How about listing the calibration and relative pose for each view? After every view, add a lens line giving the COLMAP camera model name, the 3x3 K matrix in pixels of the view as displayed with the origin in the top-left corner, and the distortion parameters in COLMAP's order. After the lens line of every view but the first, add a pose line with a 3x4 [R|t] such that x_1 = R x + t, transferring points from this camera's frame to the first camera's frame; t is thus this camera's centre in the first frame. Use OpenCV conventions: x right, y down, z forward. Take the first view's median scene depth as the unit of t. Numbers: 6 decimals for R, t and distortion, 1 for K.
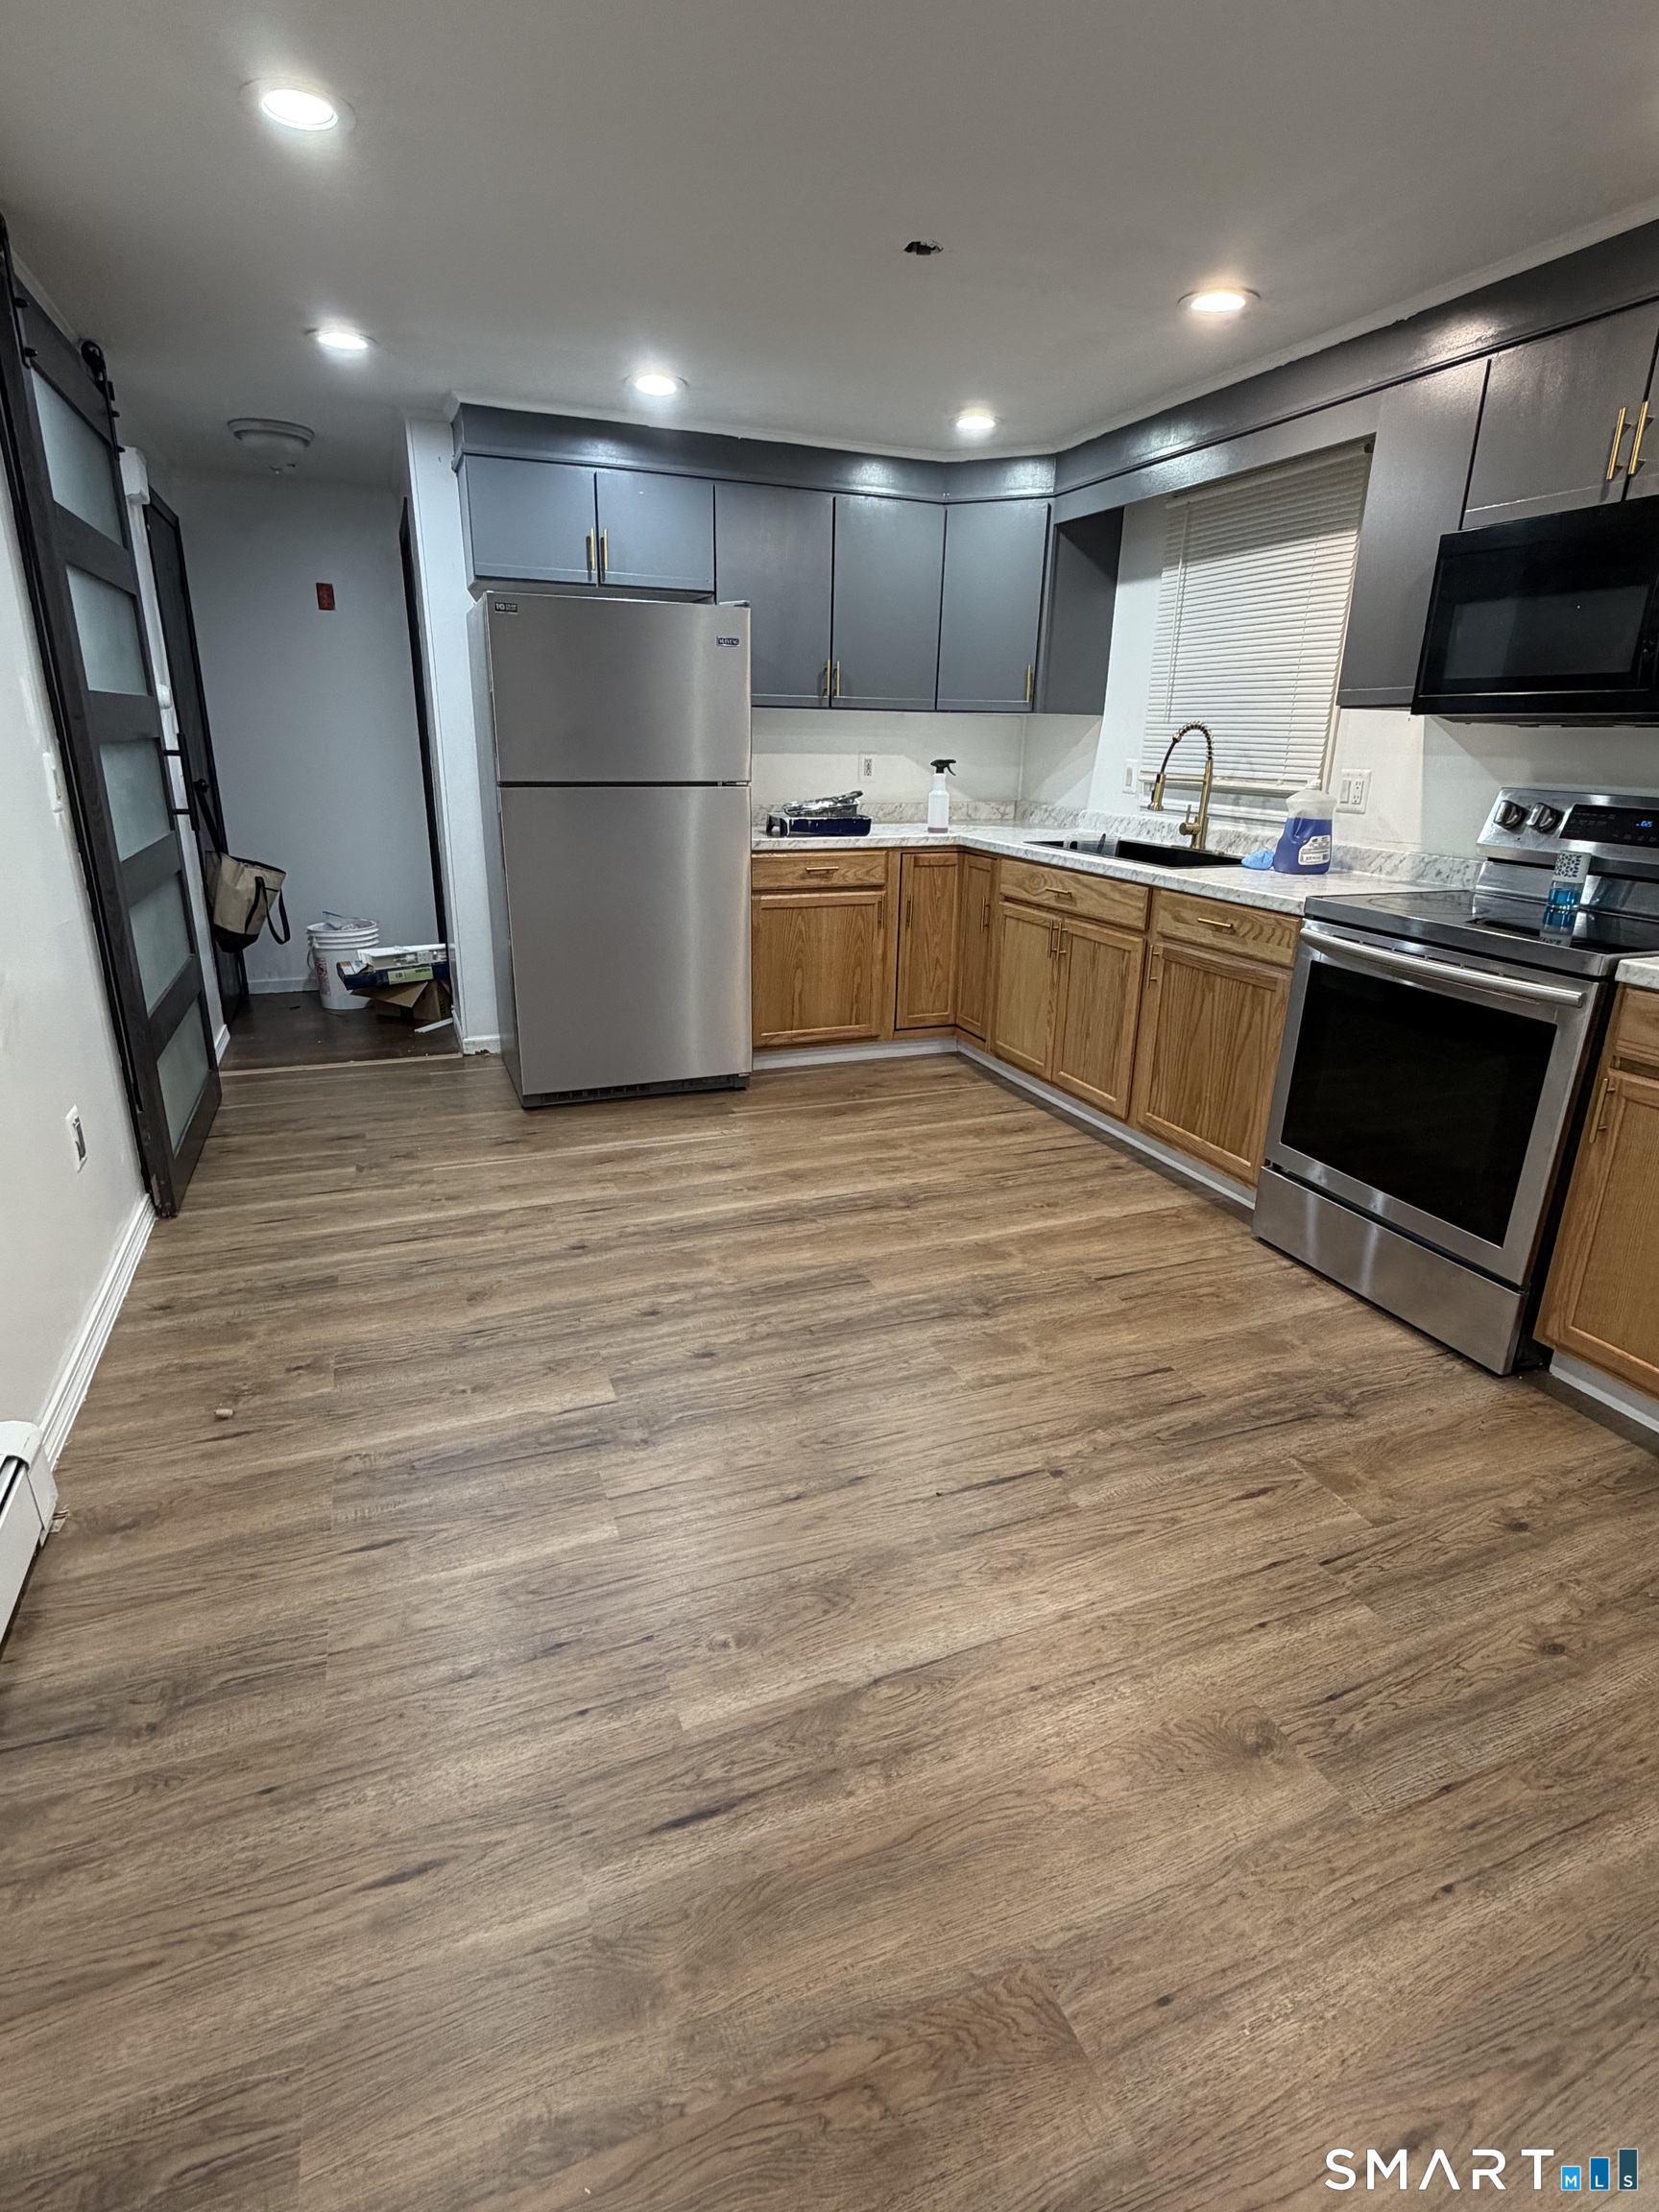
lens RADIAL K [[1105.9, 0, 831.3], [0, 1105.9, 1104.7], [0, 0, 1]] dist [0.014477, -0.002055]
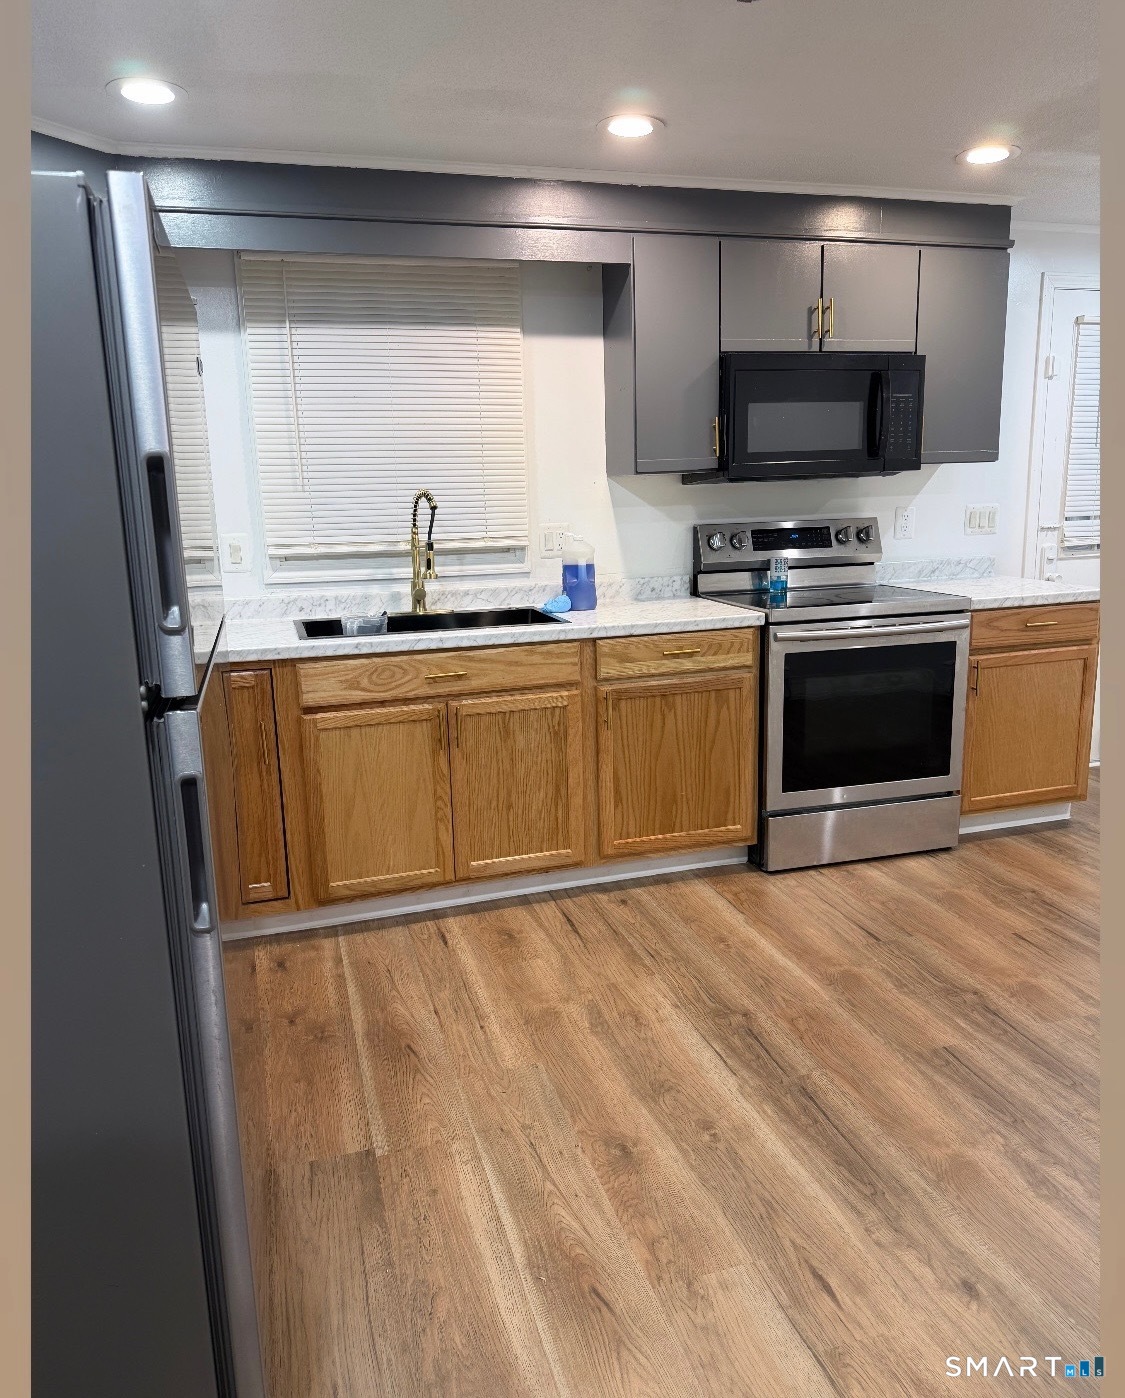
lens RADIAL K [[1005.5, 0, 560.7], [0, 1005.5, 694.4], [0, 0, 1]] dist [0.050248, -0.040599]
pose [[0.094759, -0.228125, 0.969010, -0.711740], [0.345649, 0.920372, 0.182873, -0.363297], [-0.933567, 0.317608, 0.166065, 0.963913]]
